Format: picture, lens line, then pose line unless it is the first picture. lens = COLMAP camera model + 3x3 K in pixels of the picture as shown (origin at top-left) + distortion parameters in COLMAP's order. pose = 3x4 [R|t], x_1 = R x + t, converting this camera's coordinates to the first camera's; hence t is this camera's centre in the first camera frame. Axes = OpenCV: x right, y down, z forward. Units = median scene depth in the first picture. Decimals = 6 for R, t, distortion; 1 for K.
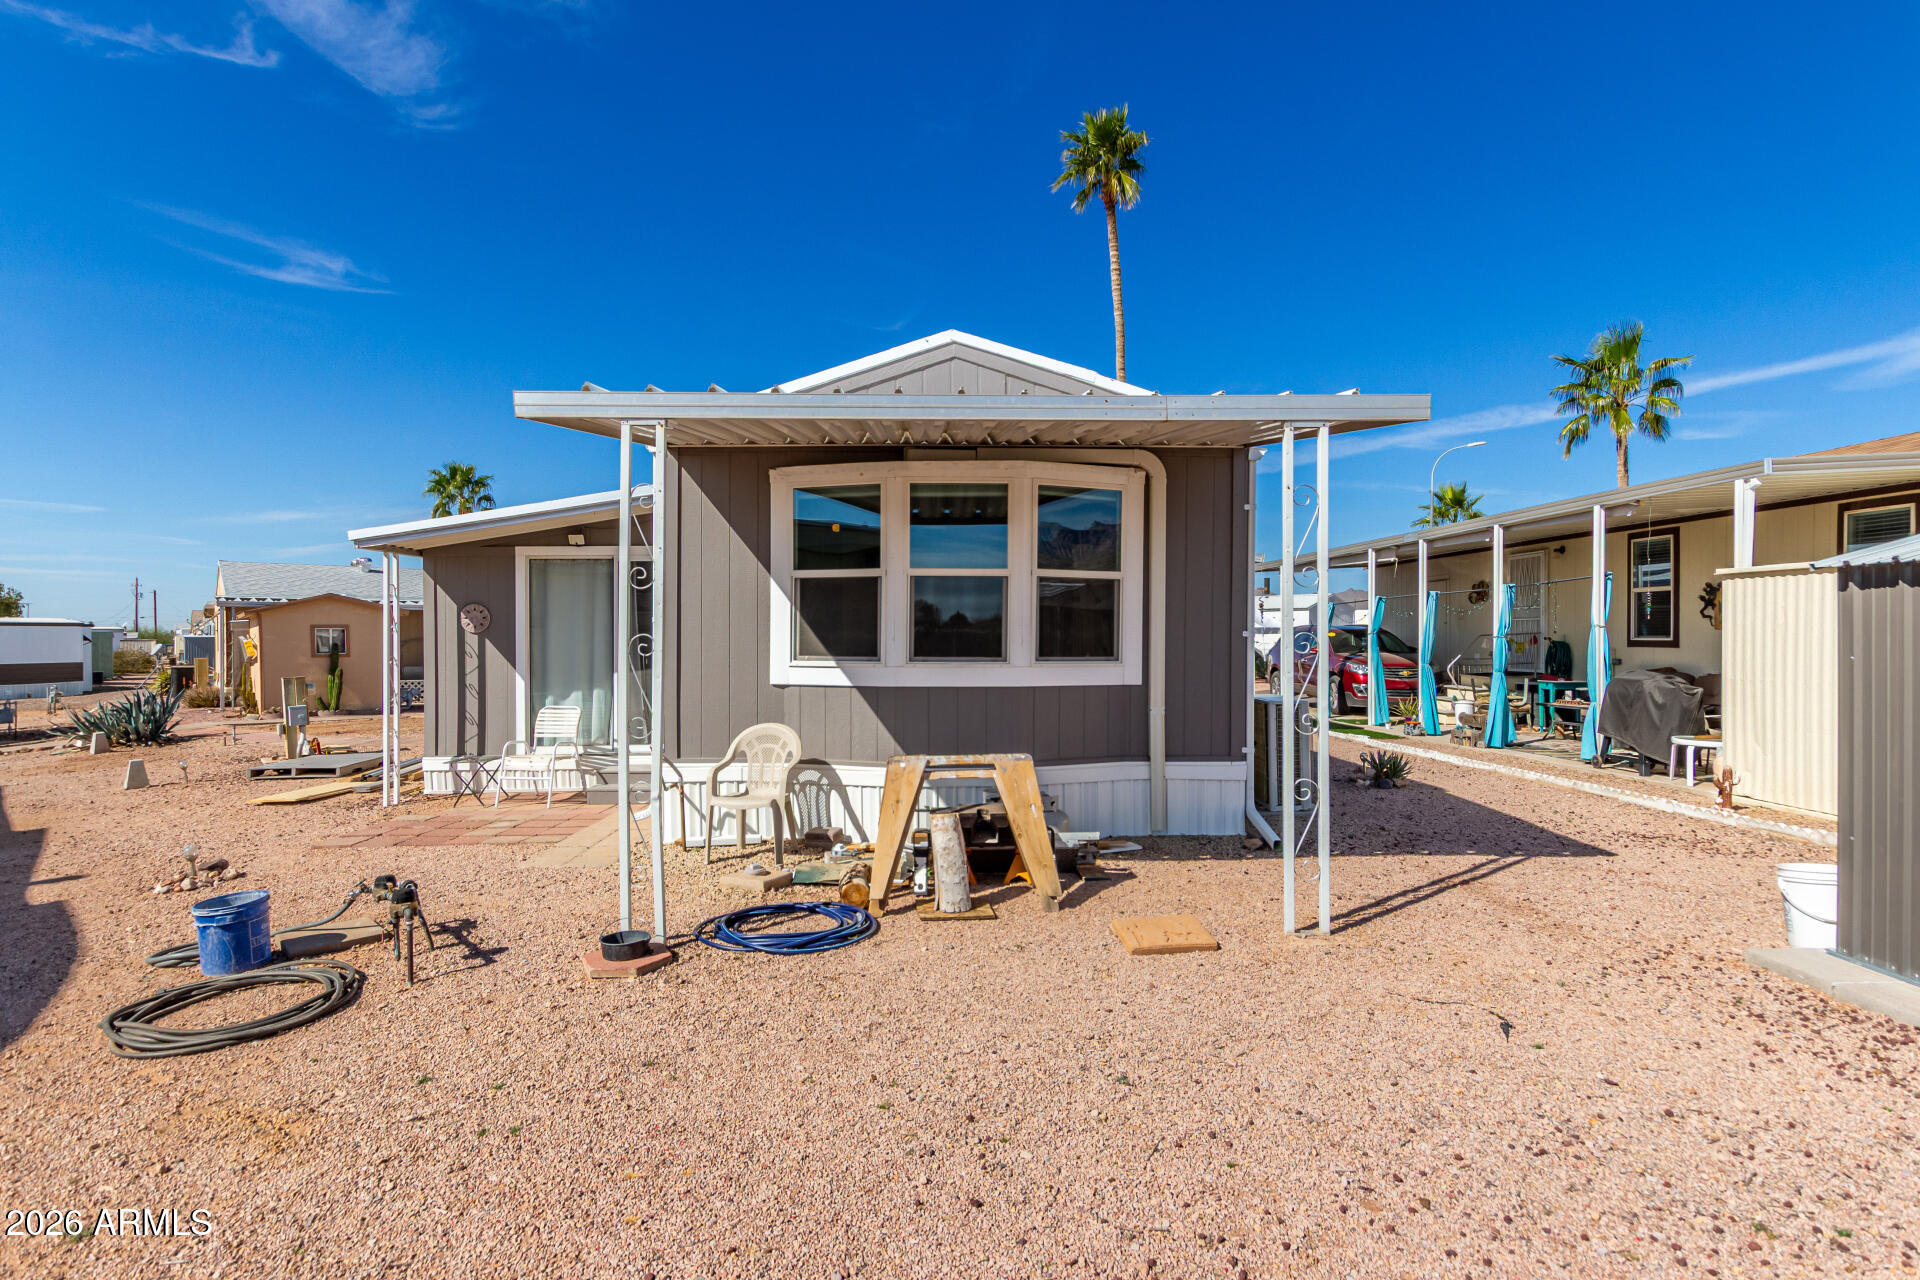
lens RADIAL K [[886.6, 0, 956.5], [0, 886.6, 634.8], [0, 0, 1]] dist [0.007312, 0.000061]
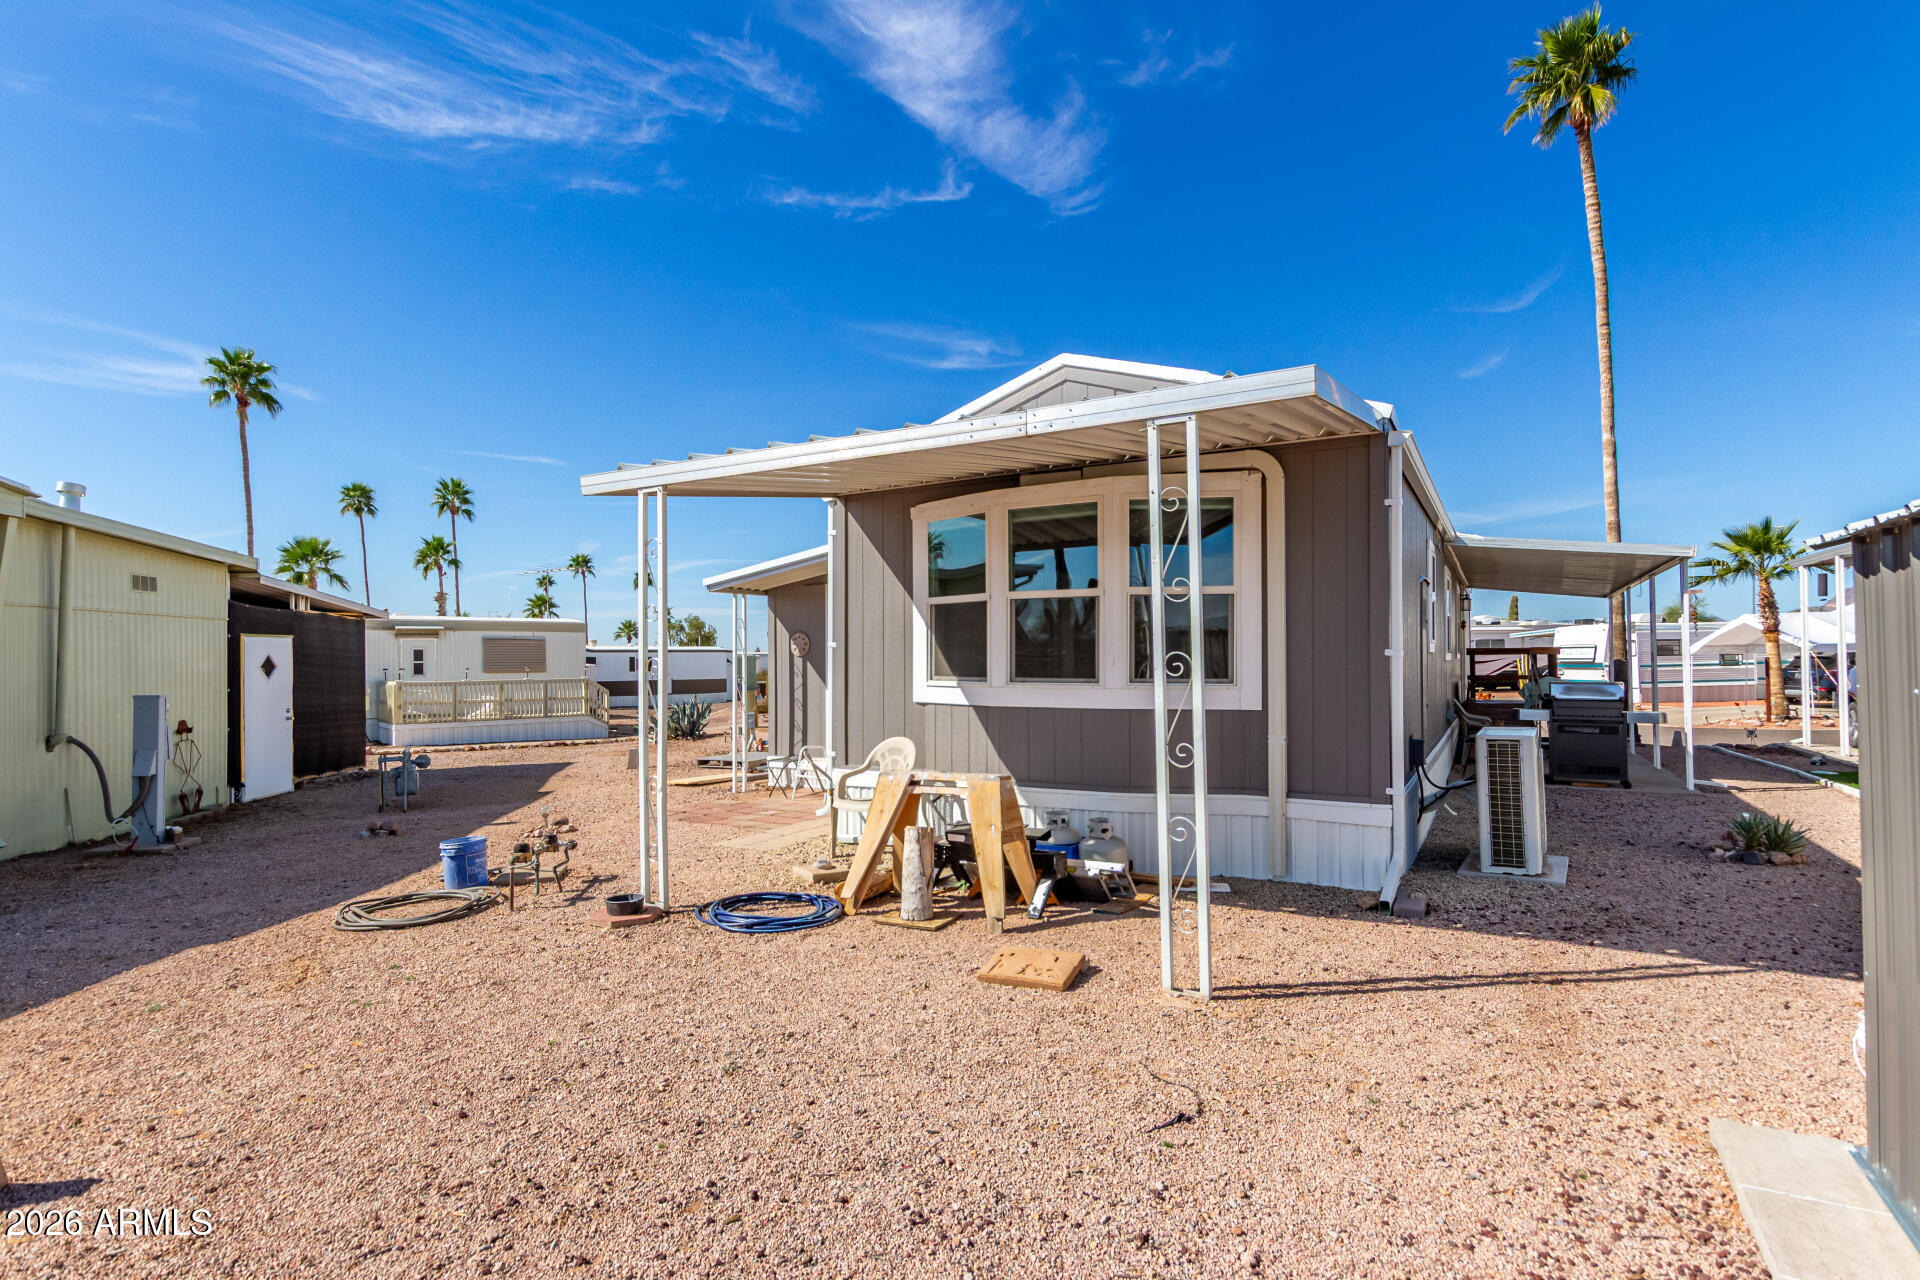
lens RADIAL K [[897.2, 0, 1009.8], [0, 897.2, 639.8], [0, 0, 1]] dist [0.008565, 0.000176]
pose [[0.875013, -0.014738, -0.483875, 0.444161], [0.006789, 0.999812, -0.018175, -0.000212], [0.484052, 0.012619, 0.874948, 0.084557]]
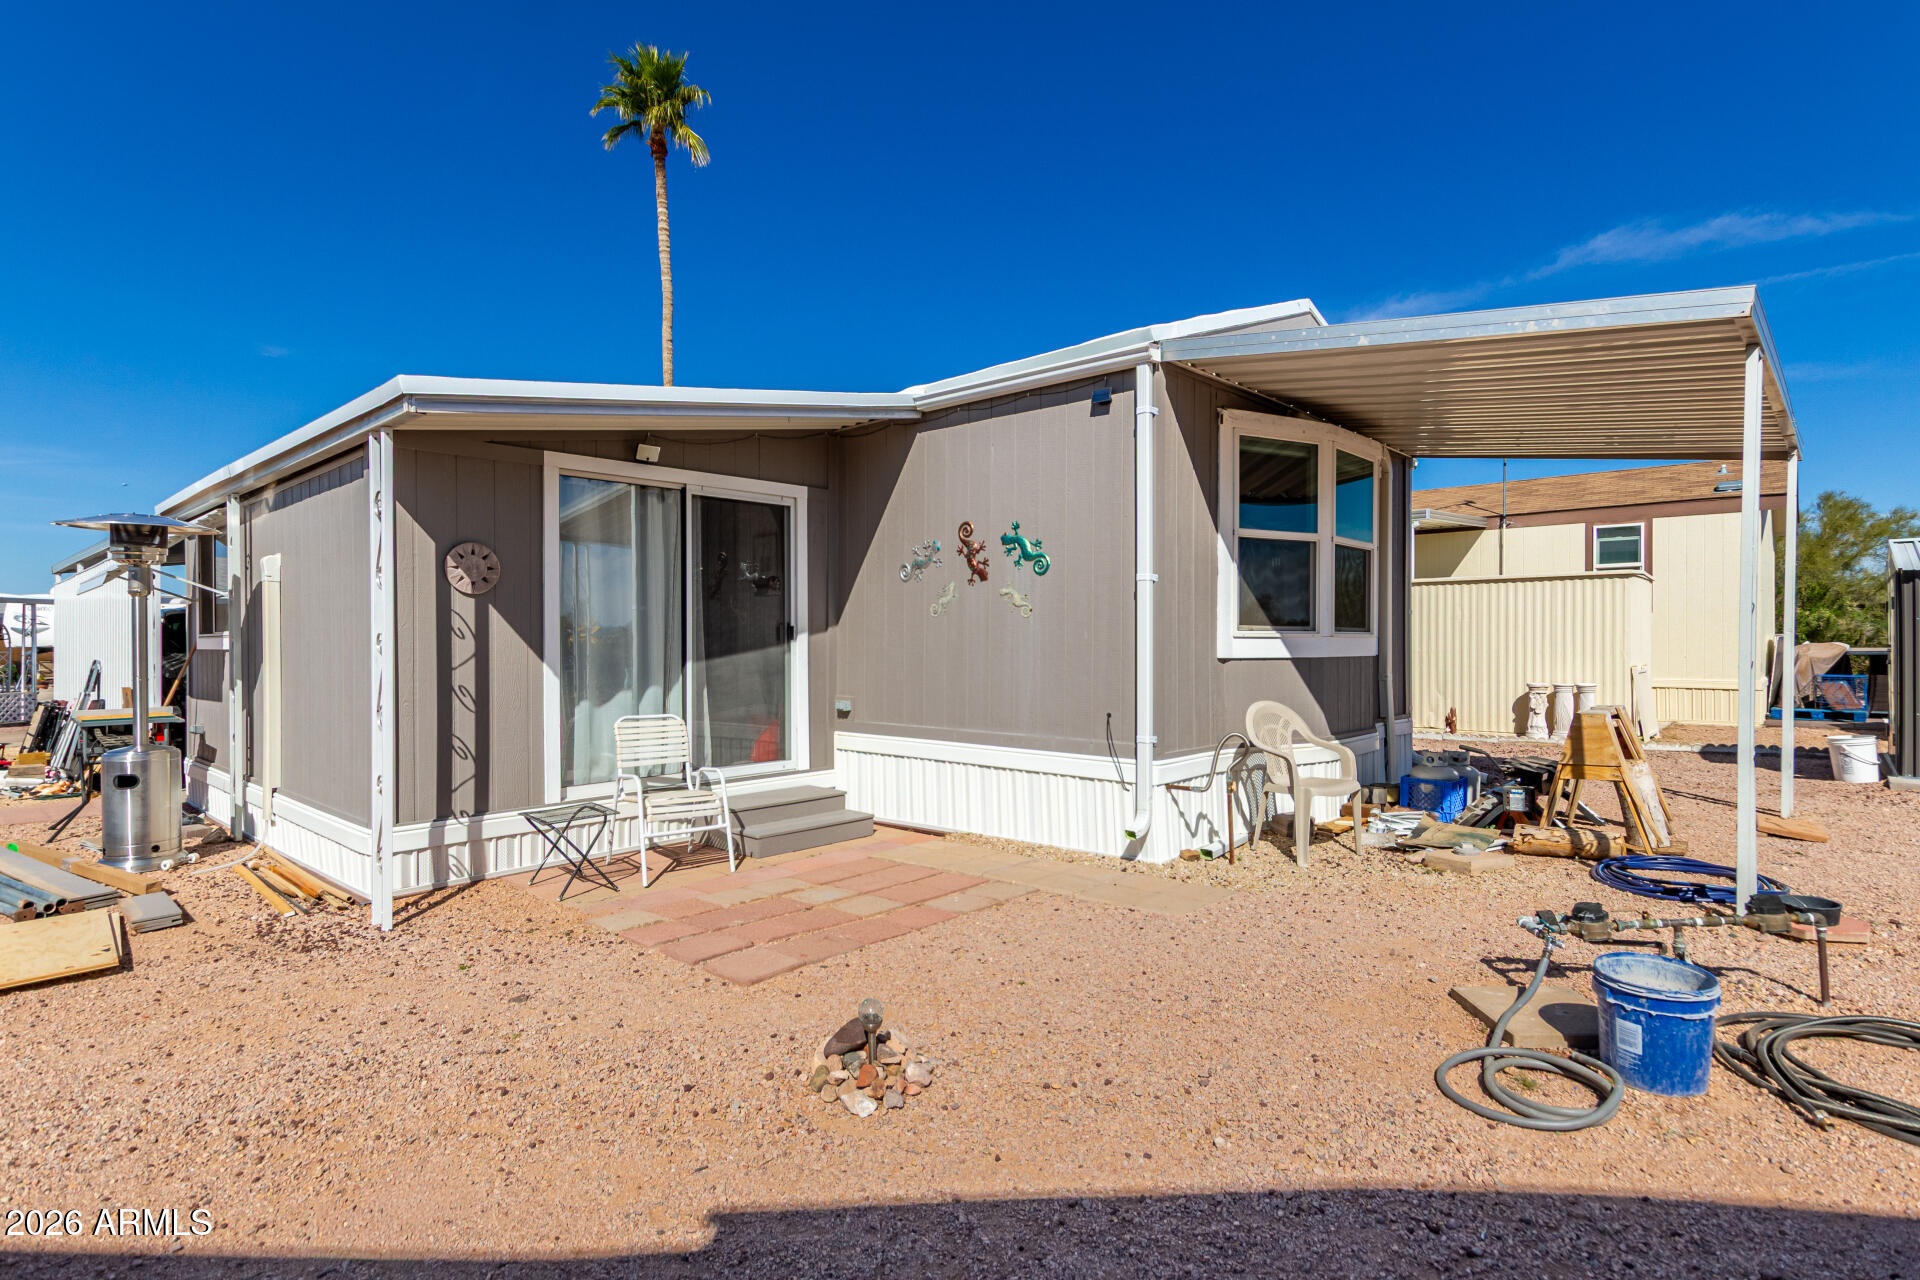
lens RADIAL K [[897.6, 0, 960.0], [0, 897.6, 640.0], [0, 0, 1]] dist [0.002966, 0.000267]
pose [[0.738281, -0.000403, 0.674493, -1.002294], [0.000011, 1.000000, 0.000586, 0.038180], [-0.674493, -0.000425, 0.738281, 0.537724]]
